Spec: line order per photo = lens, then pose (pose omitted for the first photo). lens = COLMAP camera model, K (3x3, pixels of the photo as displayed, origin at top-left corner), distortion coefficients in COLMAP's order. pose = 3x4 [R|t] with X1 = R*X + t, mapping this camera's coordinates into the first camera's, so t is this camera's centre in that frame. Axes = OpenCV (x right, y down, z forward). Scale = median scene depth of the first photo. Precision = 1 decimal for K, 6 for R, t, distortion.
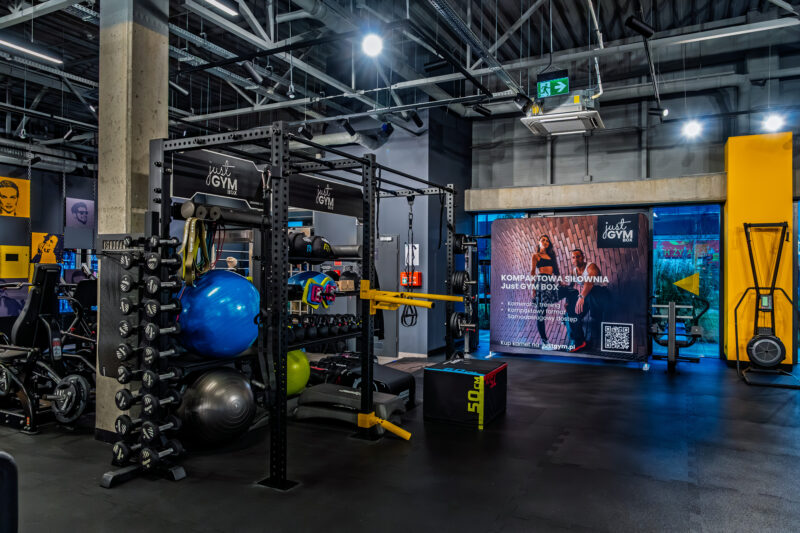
lens RADIAL K [[552.4, 0, 400.3], [0, 552.4, 266.6], [0, 0, 1]] dist [-0.008511, -0.000945]
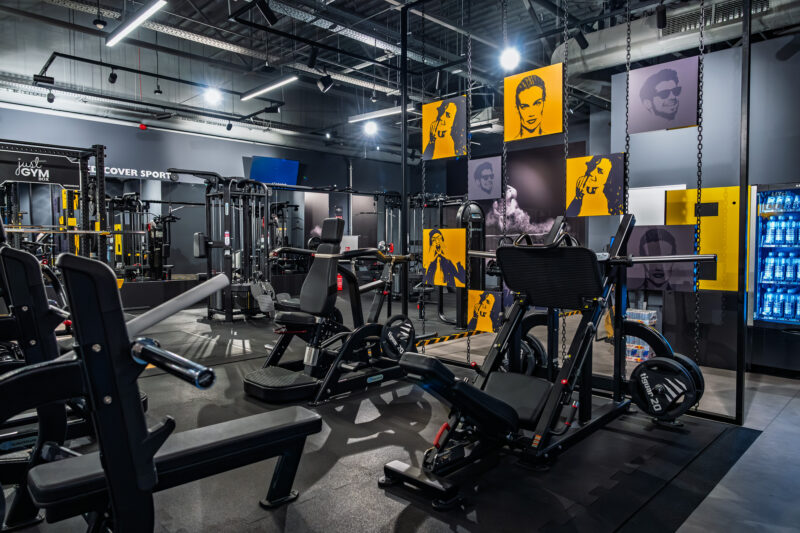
lens RADIAL K [[552.4, 0, 399.9], [0, 552.4, 266.4], [0, 0, 1]] dist [-0.008511, -0.000945]
pose [[-0.299377, 0.031492, -0.953615, -0.106814], [0.000395, 0.999459, 0.032882, 0.024125], [0.954135, 0.009467, -0.299227, 1.001276]]
